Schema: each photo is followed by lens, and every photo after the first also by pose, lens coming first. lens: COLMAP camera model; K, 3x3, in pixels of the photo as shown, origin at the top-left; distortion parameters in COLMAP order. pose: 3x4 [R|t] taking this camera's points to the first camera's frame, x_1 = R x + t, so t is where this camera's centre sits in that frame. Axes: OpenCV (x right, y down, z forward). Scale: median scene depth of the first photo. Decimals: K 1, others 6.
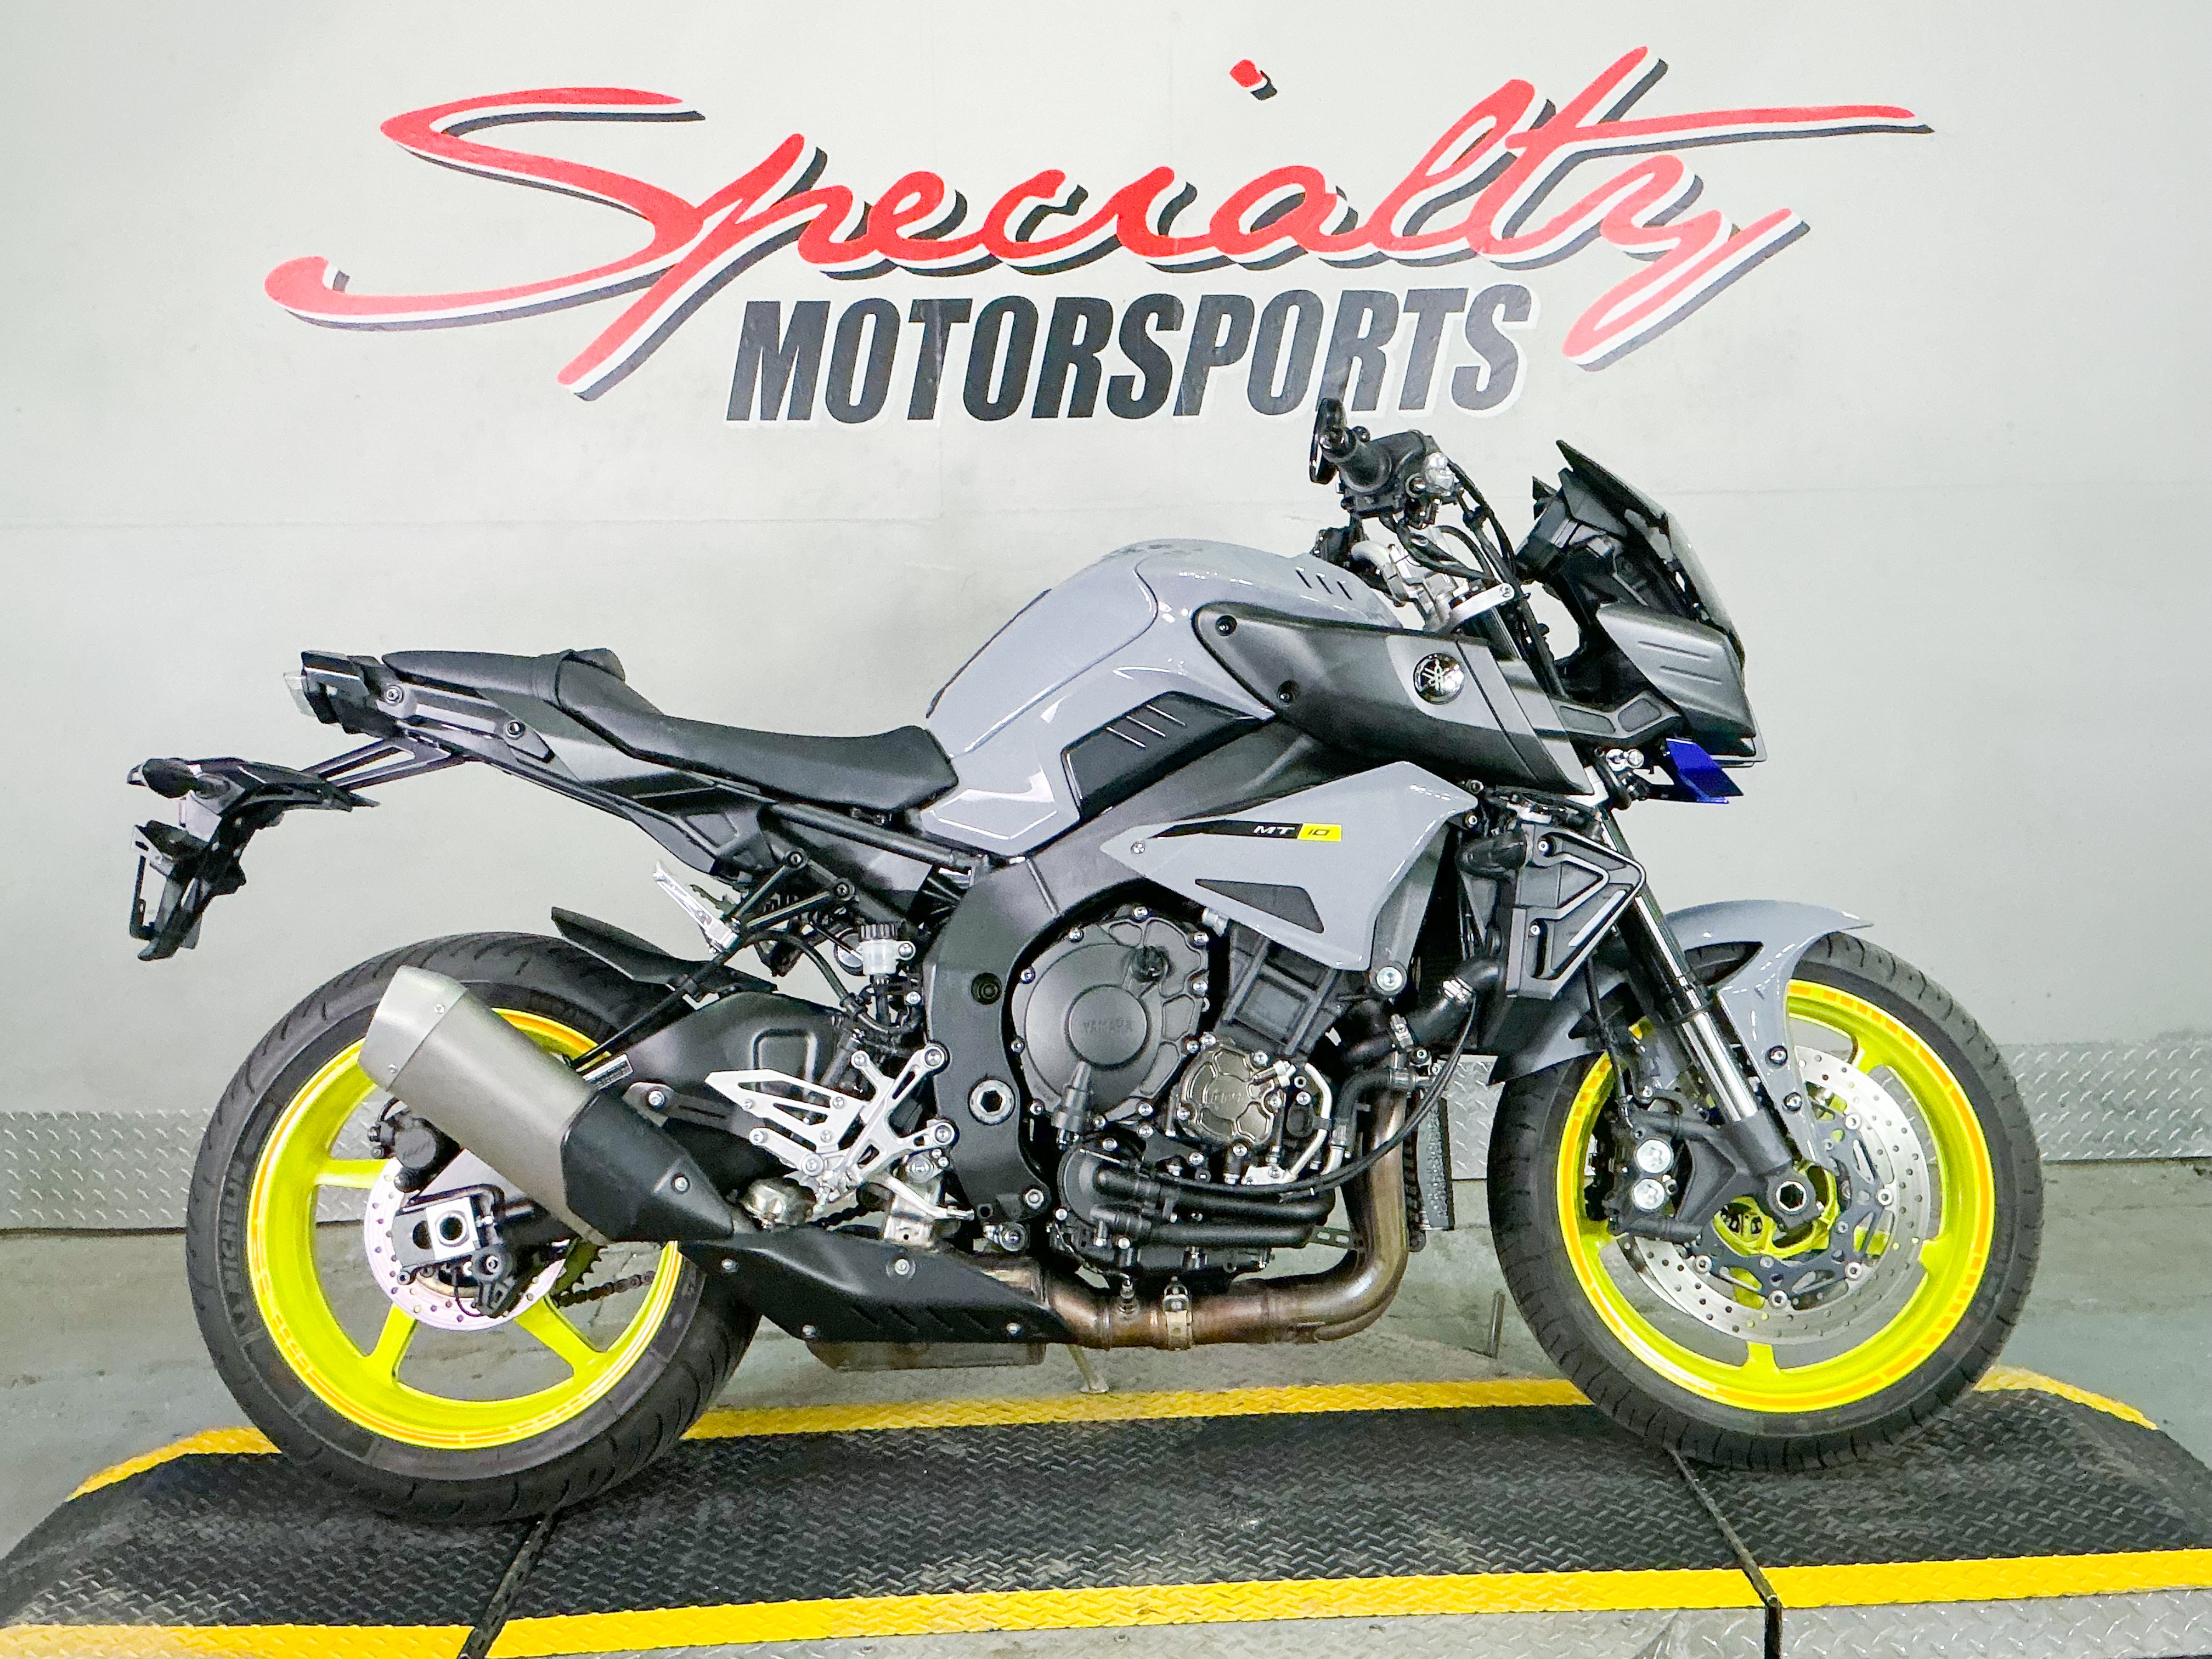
lens RADIAL K [[2320.8, 0, 1106.0], [0, 2320.8, 829.5], [0, 0, 1]] dist [0.167738, -0.363067]
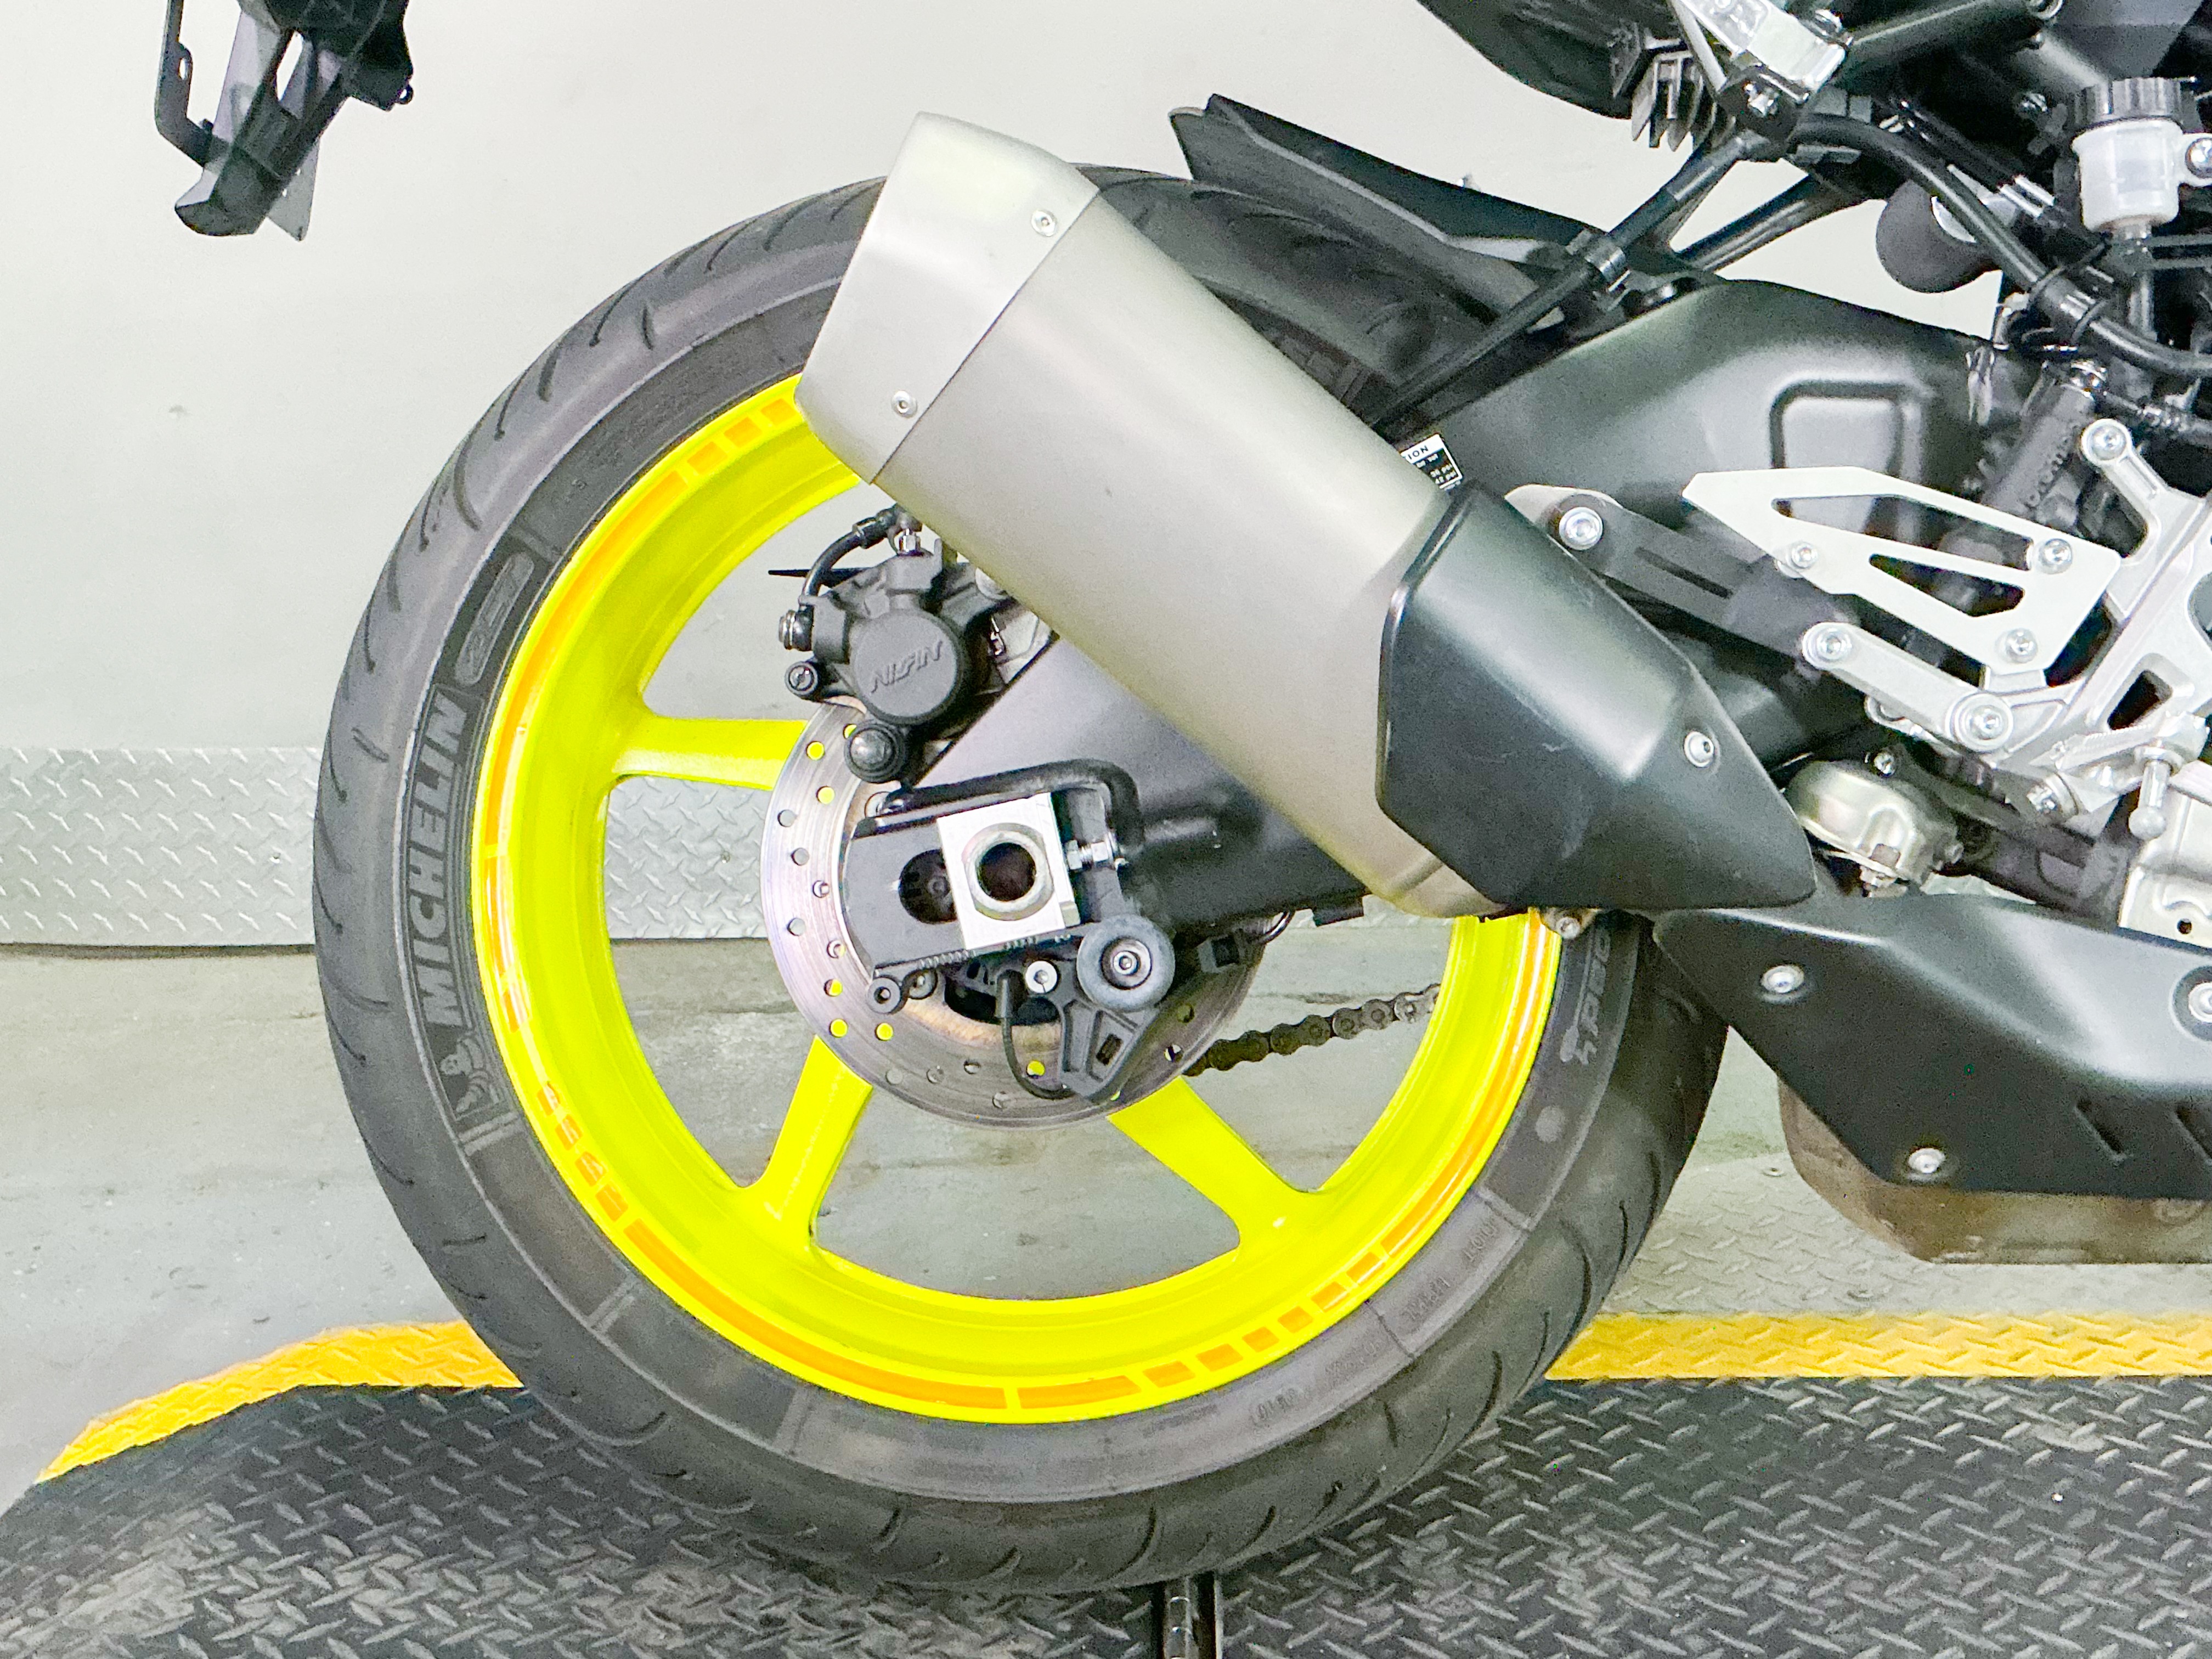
lens RADIAL K [[2495.0, 0, 1106.0], [0, 2495.0, 829.5], [0, 0, 1]] dist [0.087429, -0.010478]
pose [[0.999573, 0.017412, -0.023463, -0.251194], [-0.015254, 0.995898, 0.089192, 0.125656], [0.024920, -0.088796, 0.995738, 0.592669]]
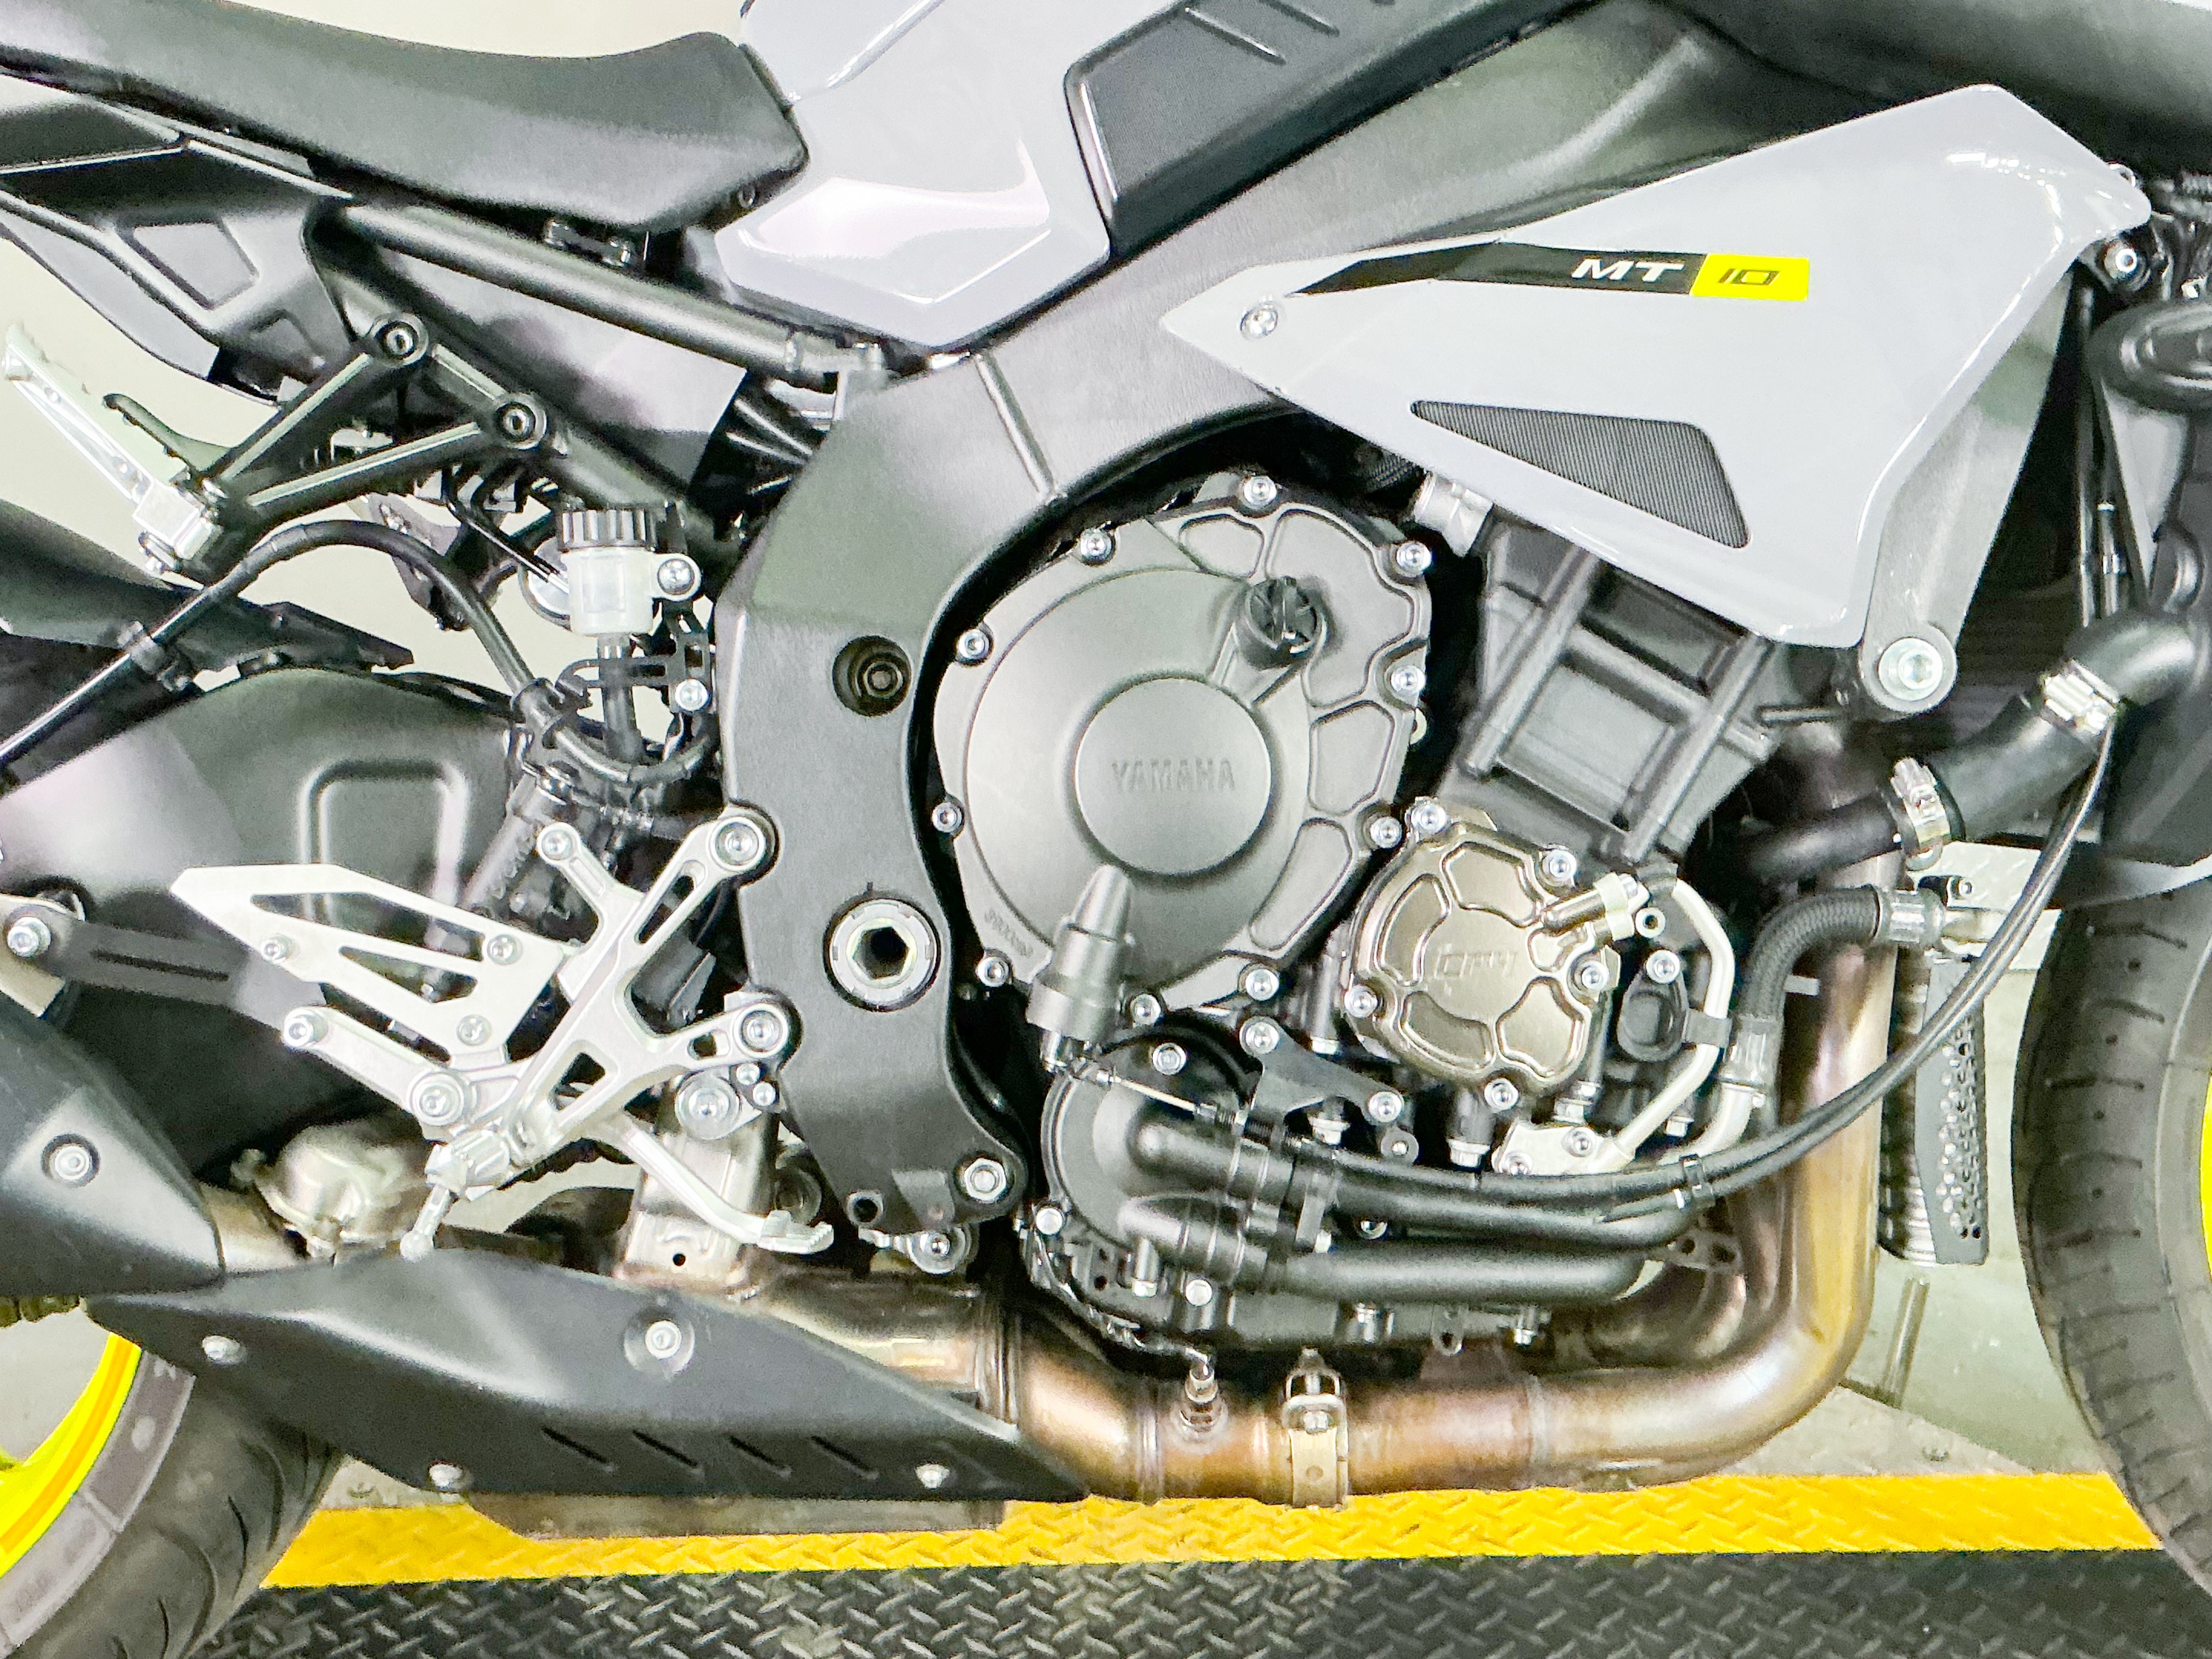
lens RADIAL K [[2495.0, 0, 1106.0], [0, 2495.0, 829.5], [0, 0, 1]] dist [0.087429, -0.010478]
pose [[0.999847, 0.017107, 0.003540, -0.011727], [-0.017442, 0.988996, 0.146914, 0.030404], [-0.000987, -0.146953, 0.989143, 0.565615]]
